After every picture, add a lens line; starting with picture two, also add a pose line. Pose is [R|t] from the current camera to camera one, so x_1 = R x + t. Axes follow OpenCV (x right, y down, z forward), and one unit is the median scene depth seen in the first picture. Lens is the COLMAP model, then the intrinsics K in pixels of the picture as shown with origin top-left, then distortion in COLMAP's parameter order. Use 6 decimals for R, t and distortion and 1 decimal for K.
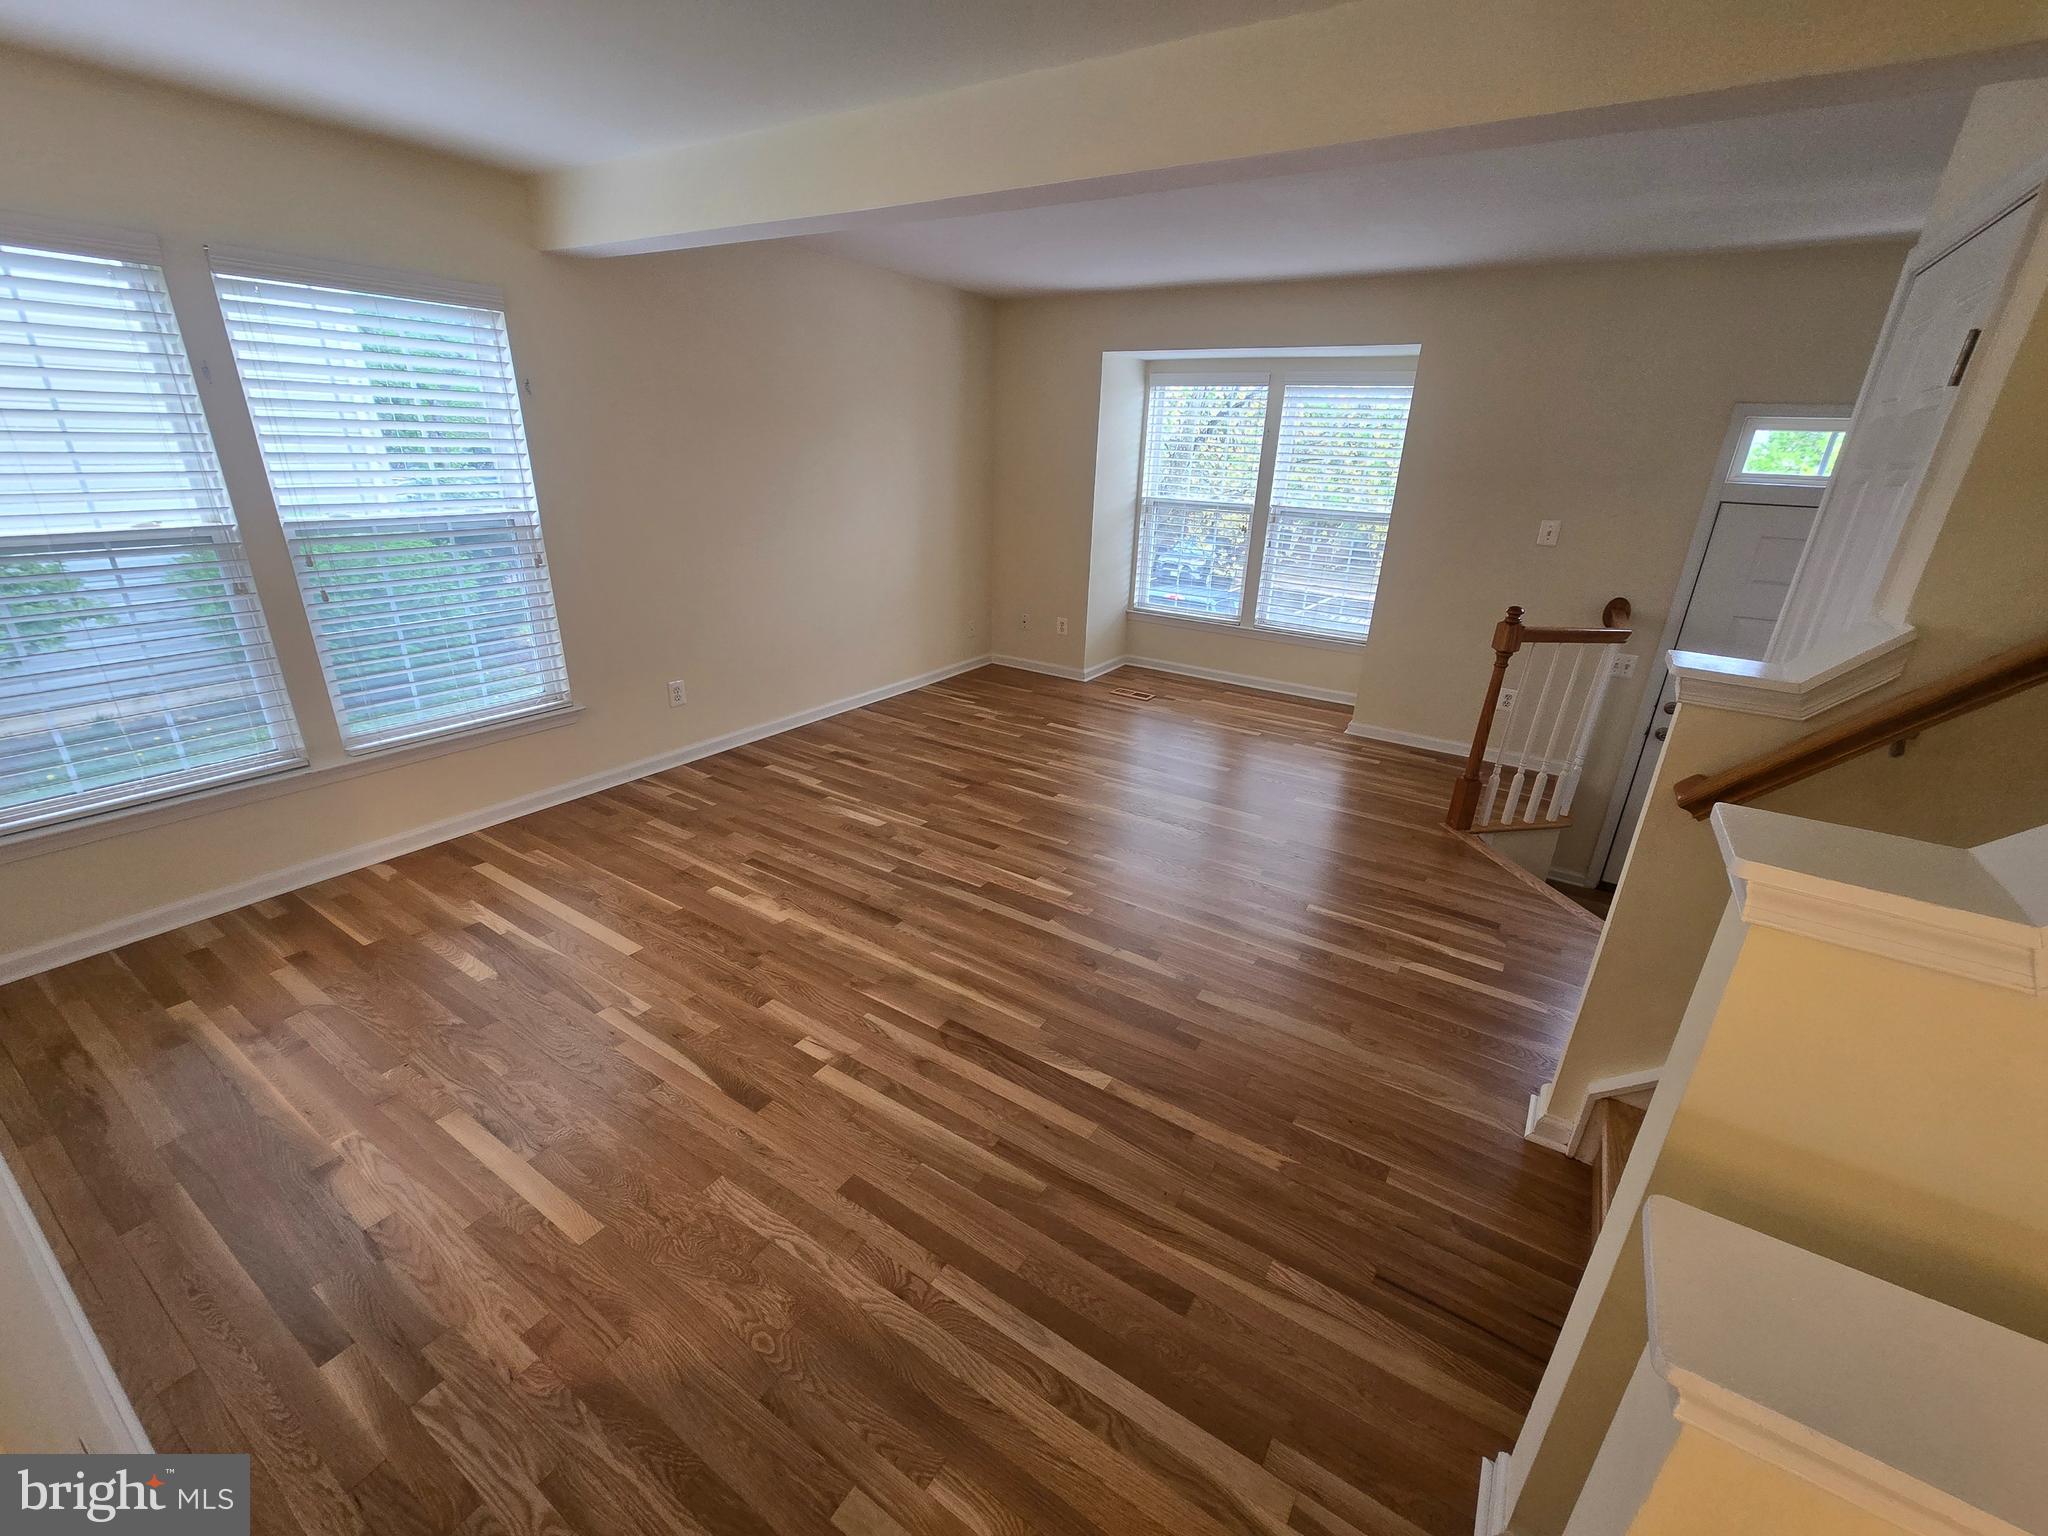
lens RADIAL K [[839.3, 0, 1033.4], [0, 839.3, 773.7], [0, 0, 1]] dist [0.000301, -0.000526]
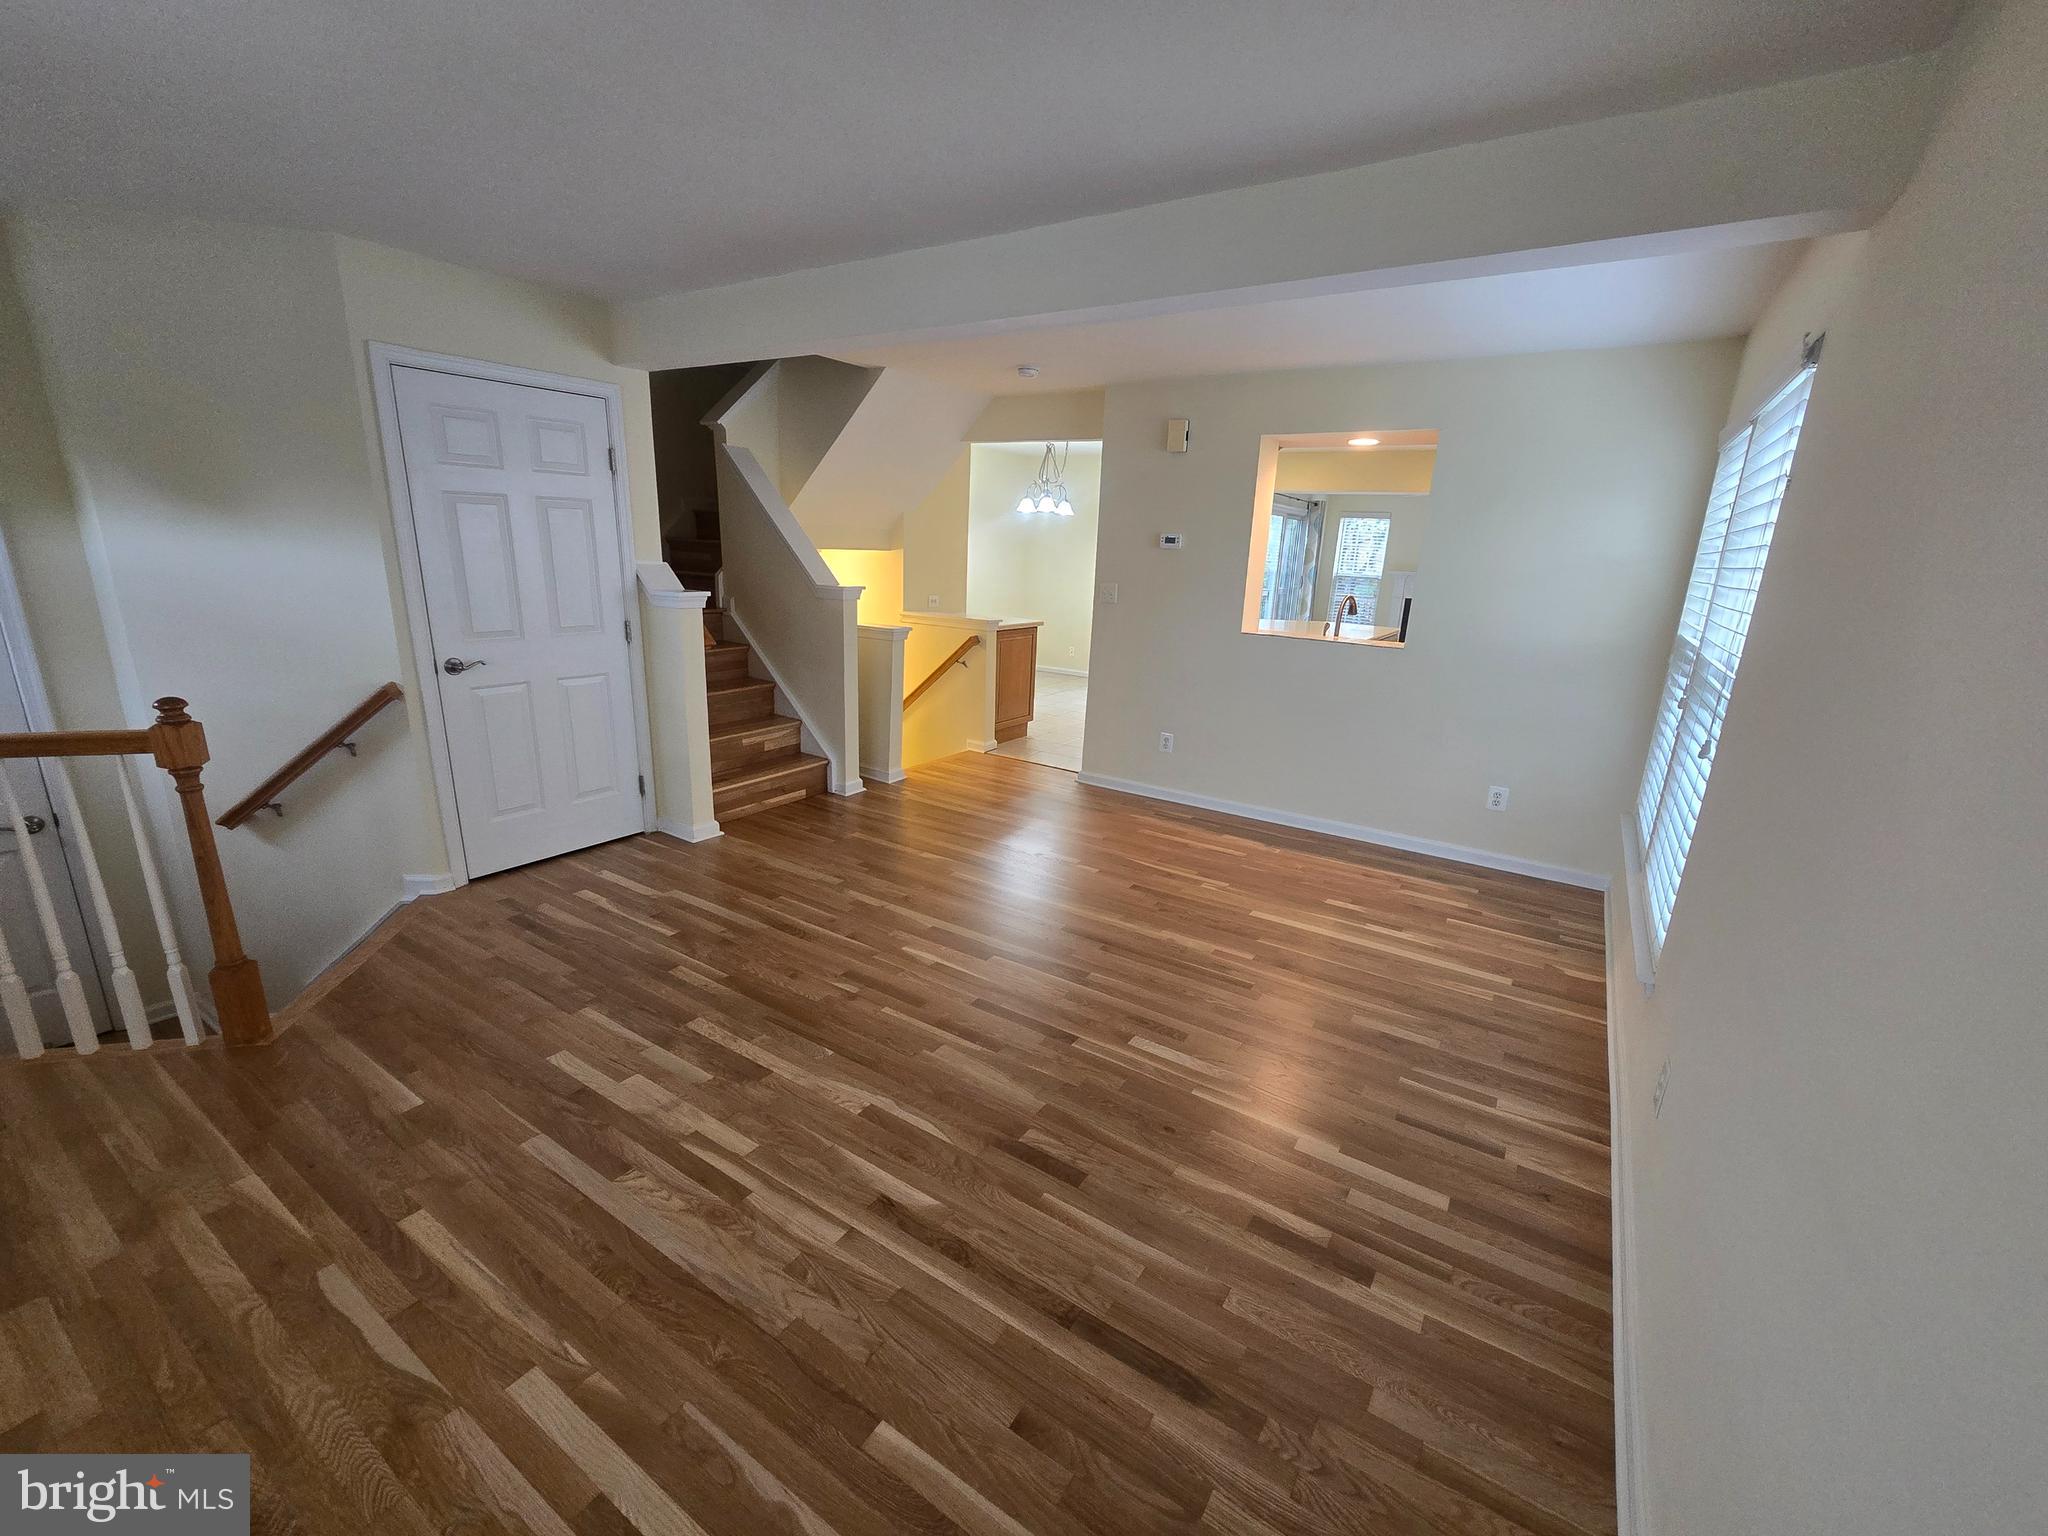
lens RADIAL K [[839.3, 0, 1033.4], [0, 839.3, 773.7], [0, 0, 1]] dist [0.000301, -0.000526]
pose [[-0.997170, -0.072556, -0.019696, -0.067569], [-0.069784, 0.795761, 0.601577, -0.575722], [-0.027975, 0.601249, -0.798572, 1.510581]]
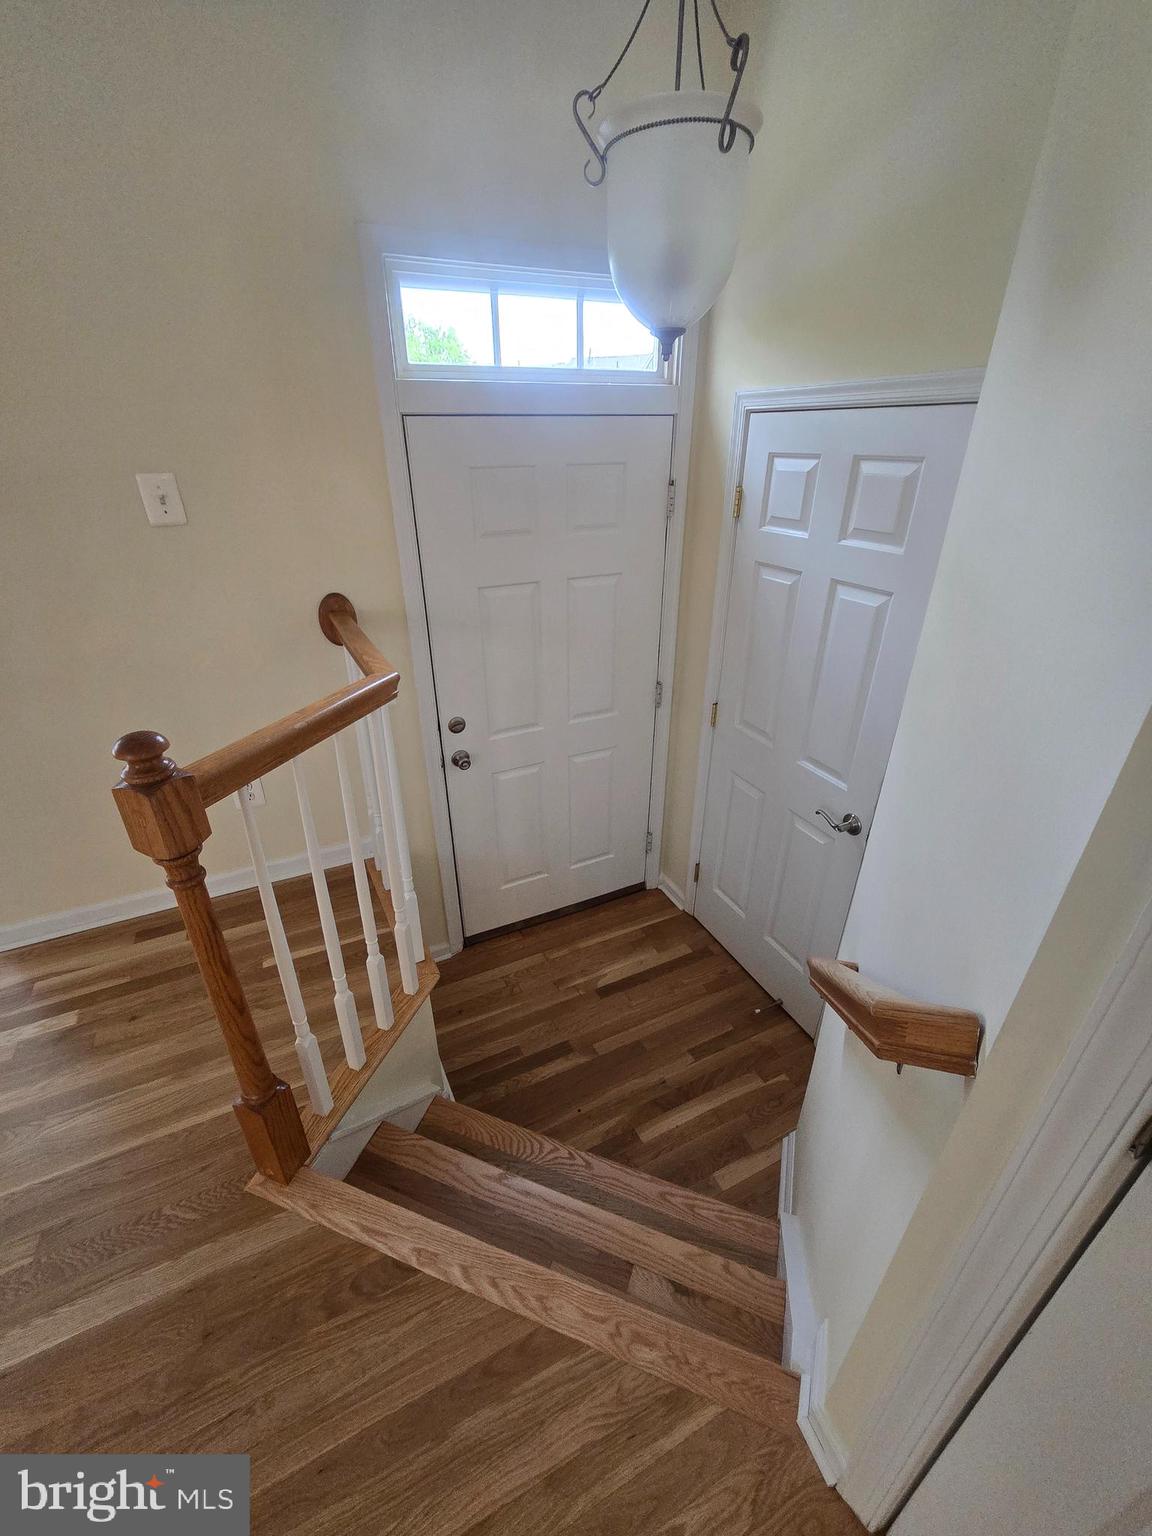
lens RADIAL K [[629.5, 0, 571.8], [0, 629.5, 775.2], [0, 0, 1]] dist [0.000301, -0.000526]
pose [[0.523911, -0.439757, 0.729473, 0.471394], [0.338123, 0.893423, 0.295752, -0.199125], [-0.781787, 0.091704, 0.616766, 0.702202]]
